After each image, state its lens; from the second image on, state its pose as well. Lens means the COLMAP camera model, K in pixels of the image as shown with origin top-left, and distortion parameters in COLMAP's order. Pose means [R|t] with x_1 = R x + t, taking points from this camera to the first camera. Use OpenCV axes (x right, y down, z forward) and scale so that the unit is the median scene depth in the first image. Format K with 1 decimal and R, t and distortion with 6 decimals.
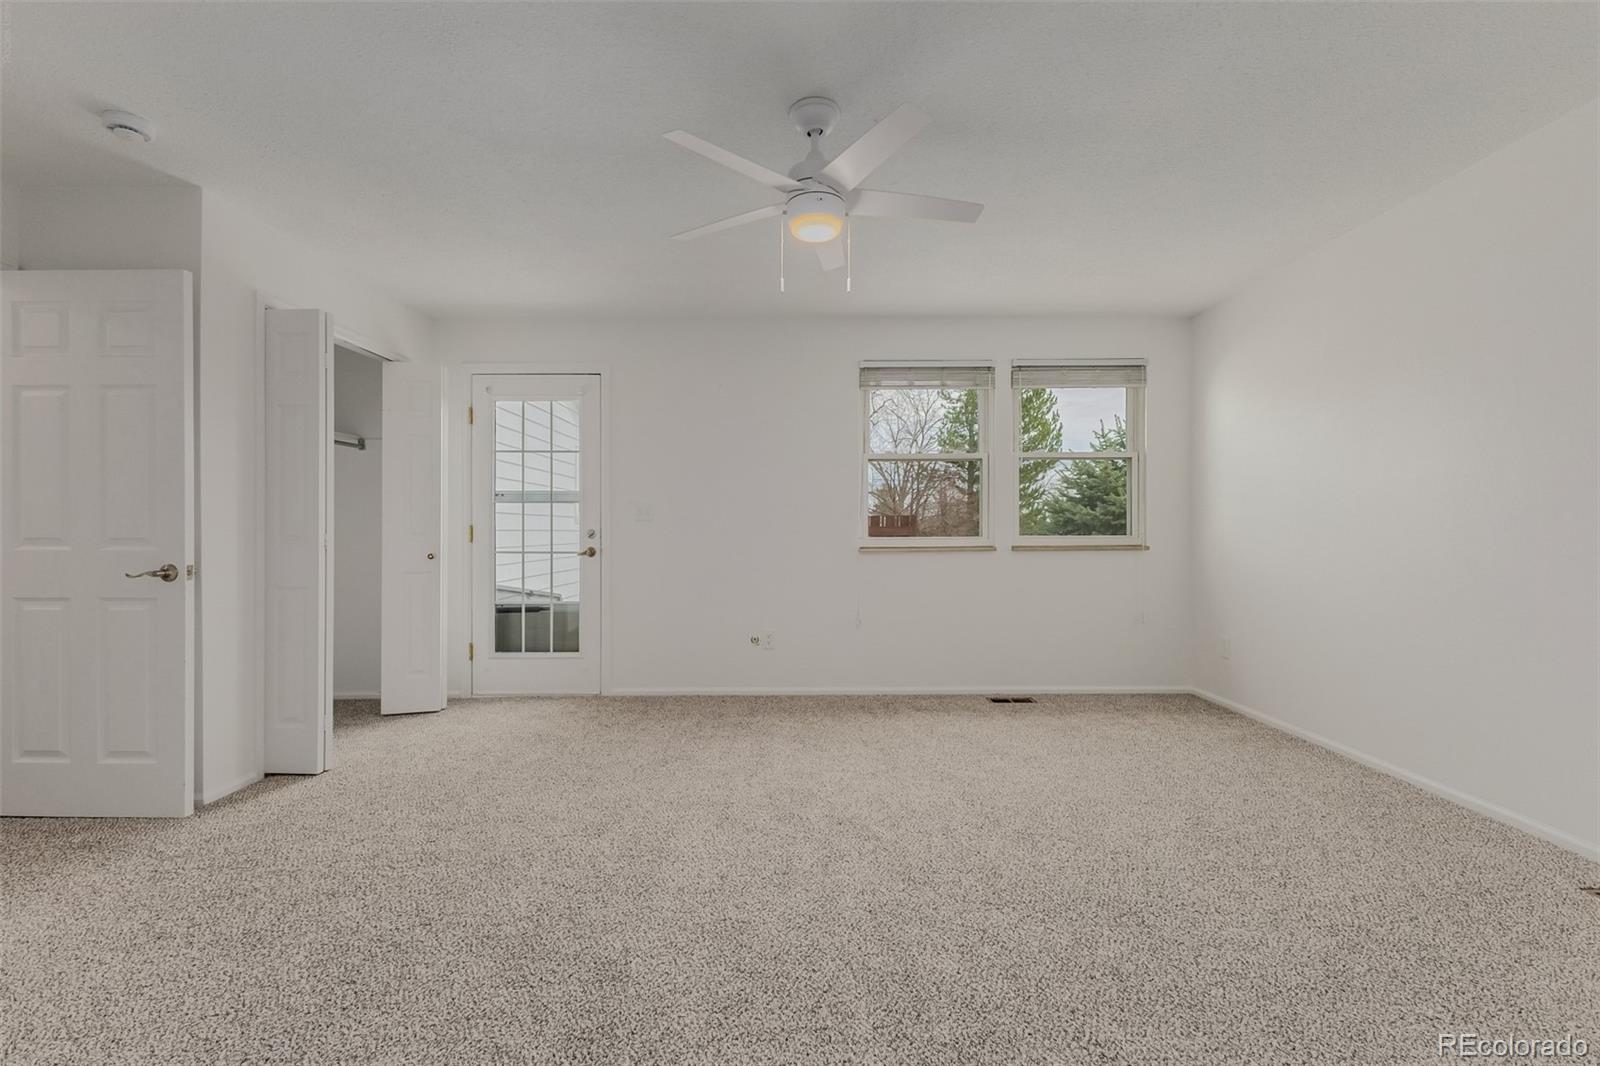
lens RADIAL K [[690.2, 0, 802.9], [0, 690.2, 531.0], [0, 0, 1]] dist [0.005453, -0.001323]
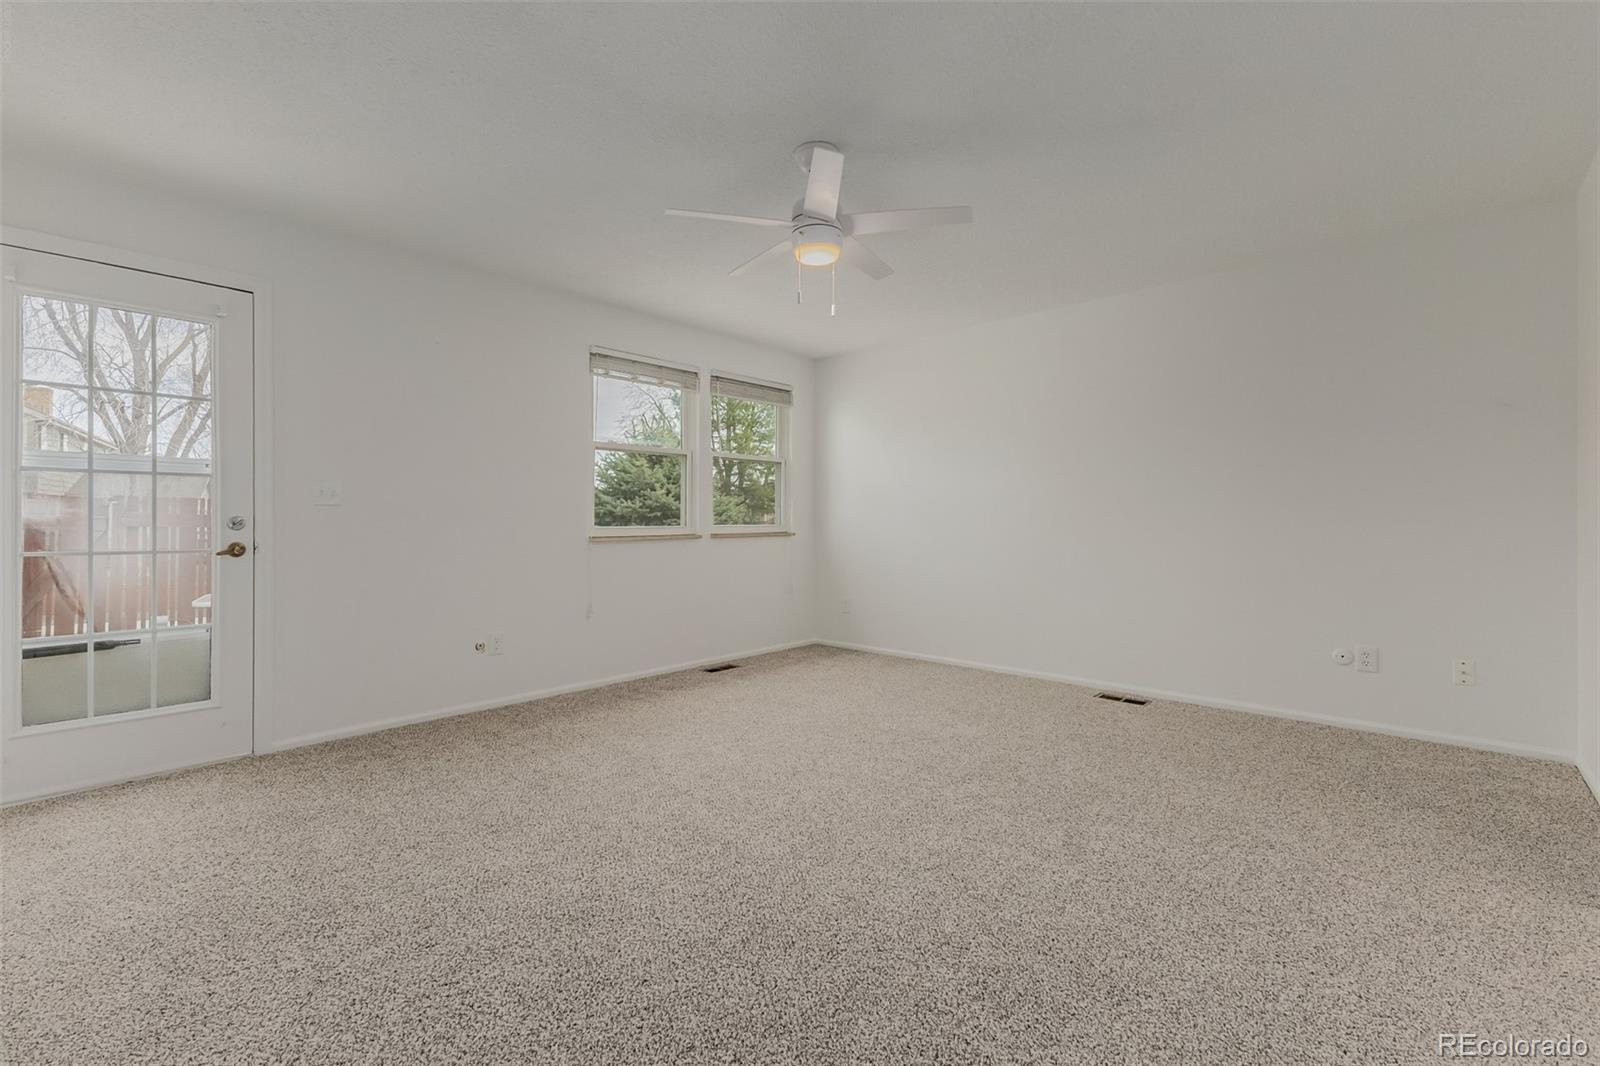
lens RADIAL K [[690.2, 0, 802.9], [0, 690.2, 531.0], [0, 0, 1]] dist [0.005453, -0.001323]
pose [[0.674272, -0.007814, 0.738442, -0.433742], [0.000146, 0.999945, 0.010448, 0.005151], [-0.738483, -0.006937, 0.674236, 0.124708]]
